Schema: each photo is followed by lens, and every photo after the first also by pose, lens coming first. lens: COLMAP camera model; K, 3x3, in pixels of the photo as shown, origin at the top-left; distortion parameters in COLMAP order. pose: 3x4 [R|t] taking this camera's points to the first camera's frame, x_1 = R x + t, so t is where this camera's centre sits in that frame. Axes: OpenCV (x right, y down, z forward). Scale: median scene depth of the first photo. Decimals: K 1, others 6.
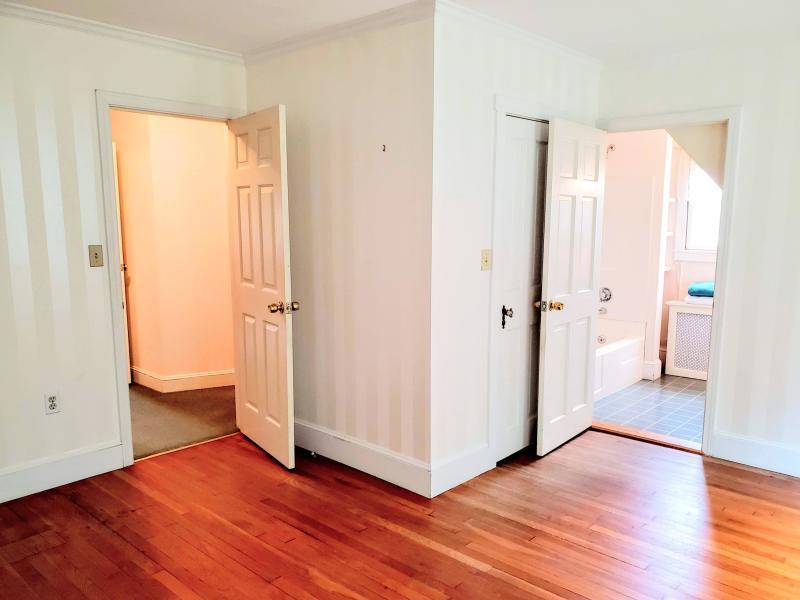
lens RADIAL K [[627.0, 0, 400.0], [0, 627.0, 300.0], [0, 0, 1]] dist [0.007121, -0.000586]
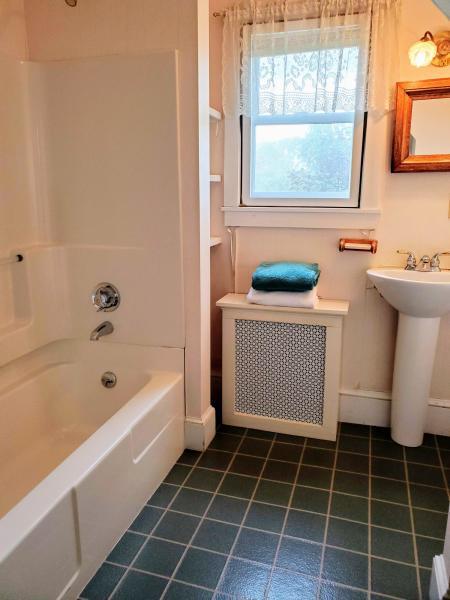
lens RADIAL K [[470.3, 0, 225.0], [0, 470.3, 300.0], [0, 0, 1]] dist [0.007121, -0.000586]
pose [[0.909514, -0.095813, 0.404480, 0.415525], [0.058793, 0.992942, 0.103006, -0.064701], [-0.411495, -0.069905, 0.908727, 0.978496]]
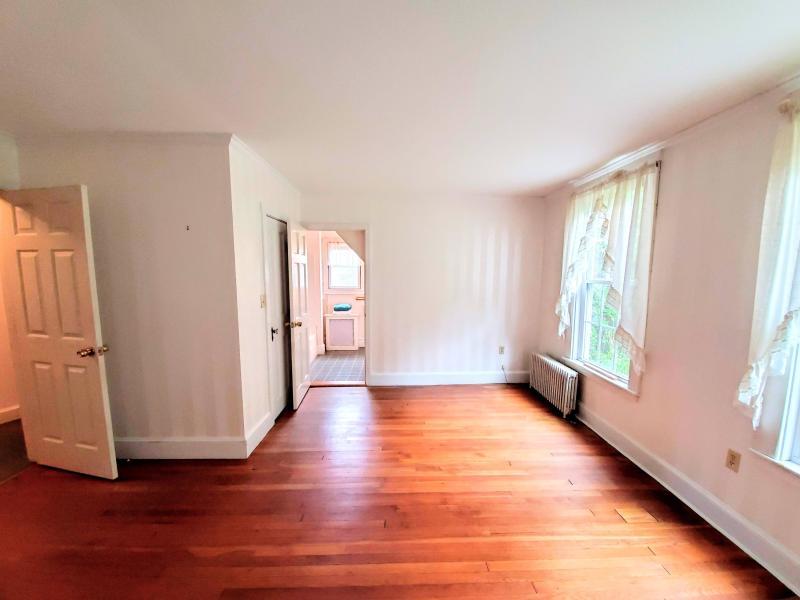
lens RADIAL K [[319.5, 0, 401.2], [0, 319.5, 304.6], [0, 0, 1]] dist [0.020265, -0.020339]
pose [[0.719718, -0.071322, 0.690594, -0.167842], [0.088658, 0.996007, 0.010468, -0.029602], [-0.688583, 0.053693, 0.723167, 0.127772]]
